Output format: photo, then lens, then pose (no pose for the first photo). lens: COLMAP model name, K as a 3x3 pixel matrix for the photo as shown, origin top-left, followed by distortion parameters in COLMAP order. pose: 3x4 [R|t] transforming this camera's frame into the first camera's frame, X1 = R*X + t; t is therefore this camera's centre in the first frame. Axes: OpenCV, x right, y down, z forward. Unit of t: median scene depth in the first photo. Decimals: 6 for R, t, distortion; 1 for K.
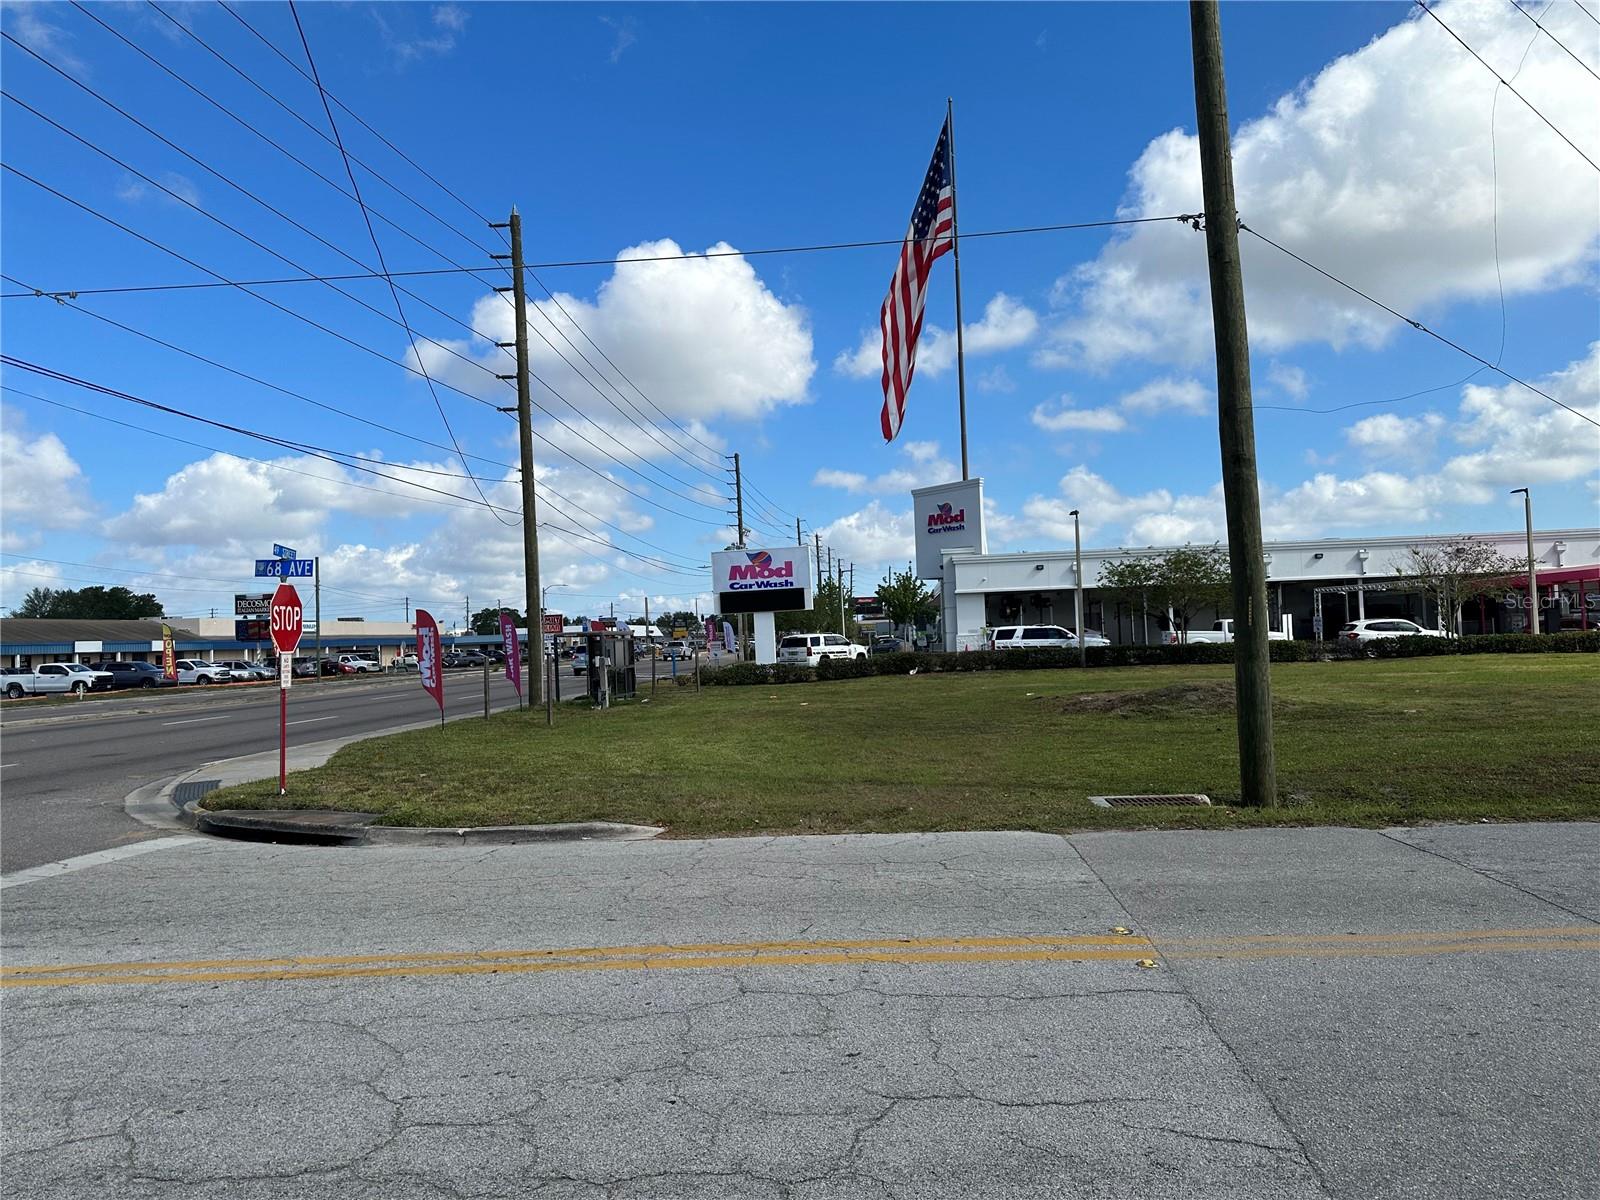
lens RADIAL K [[1137.1, 0, 800.0], [0, 1137.1, 600.0], [0, 0, 1]] dist [0.077677, 0.000099]
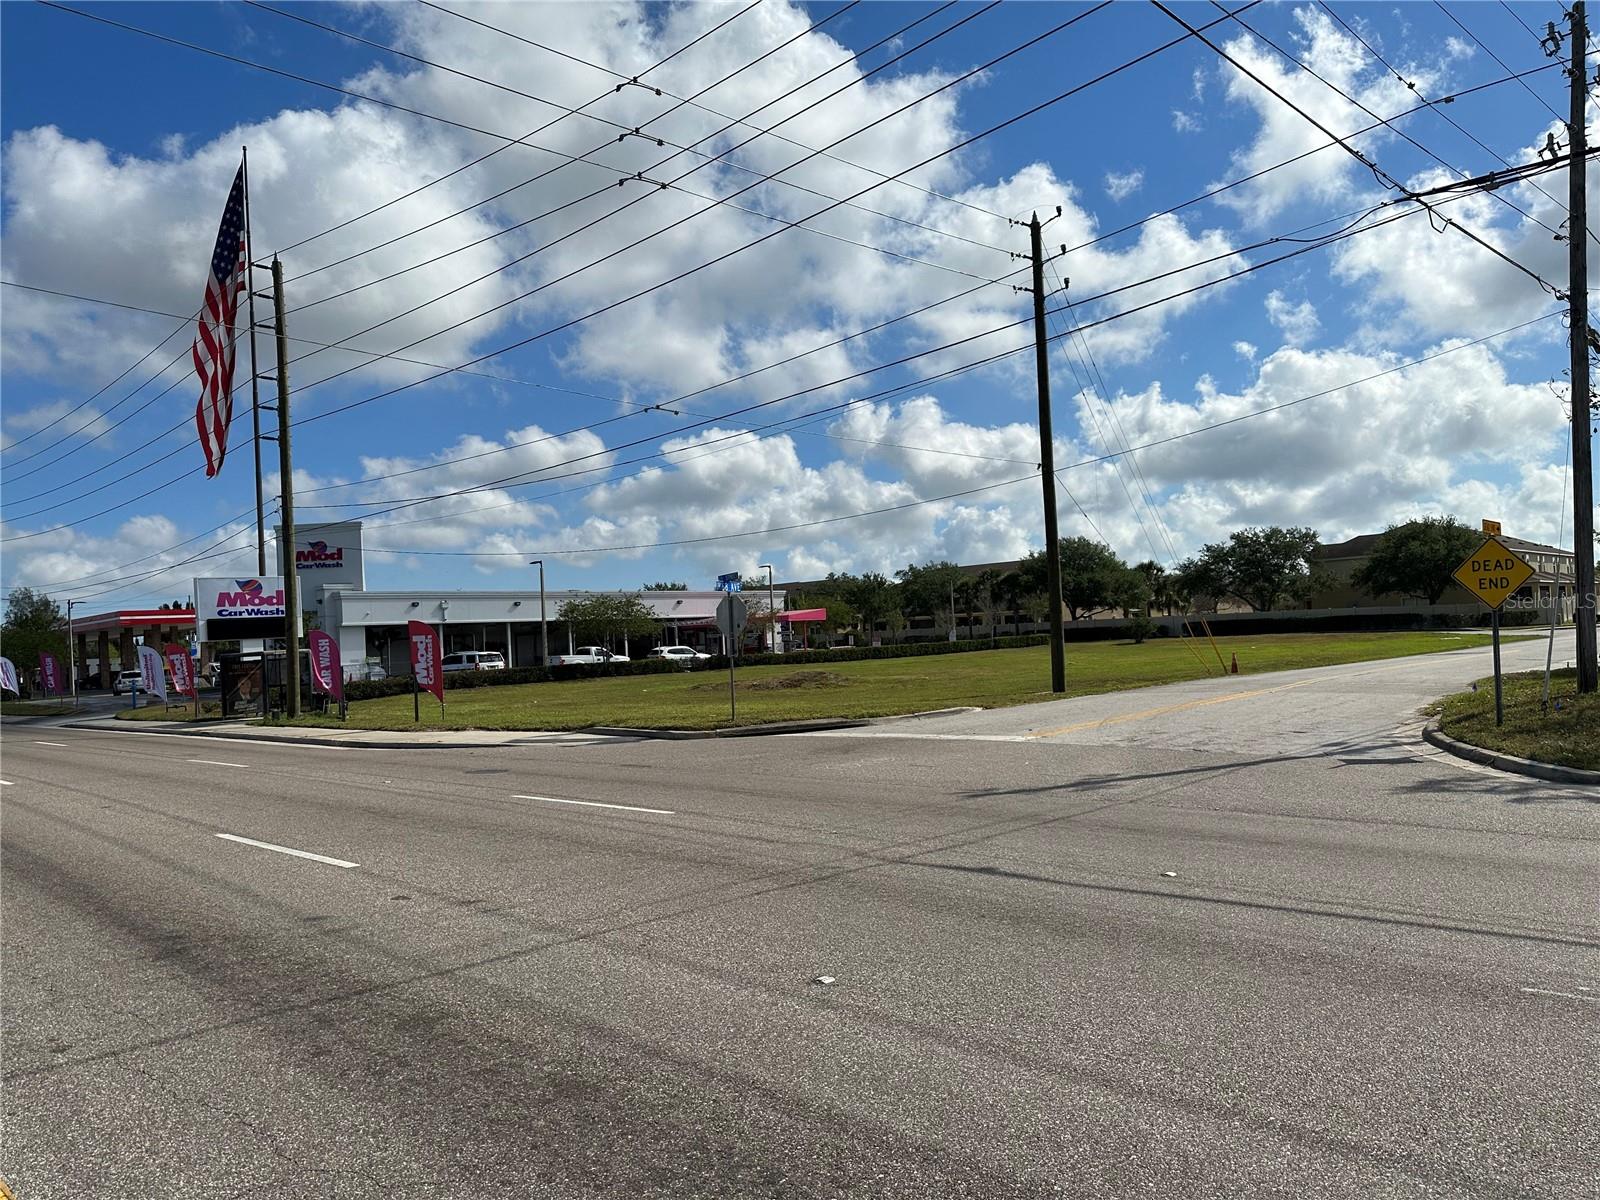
lens RADIAL K [[1174.3, 0, 800.0], [0, 1174.3, 600.0], [0, 0, 1]] dist [0.251564, -0.496273]
pose [[0.604683, 0.034400, 0.795723, -0.594140], [0.001031, 0.999032, -0.043973, 0.023423], [-0.796465, 0.027410, 0.604062, -0.037882]]
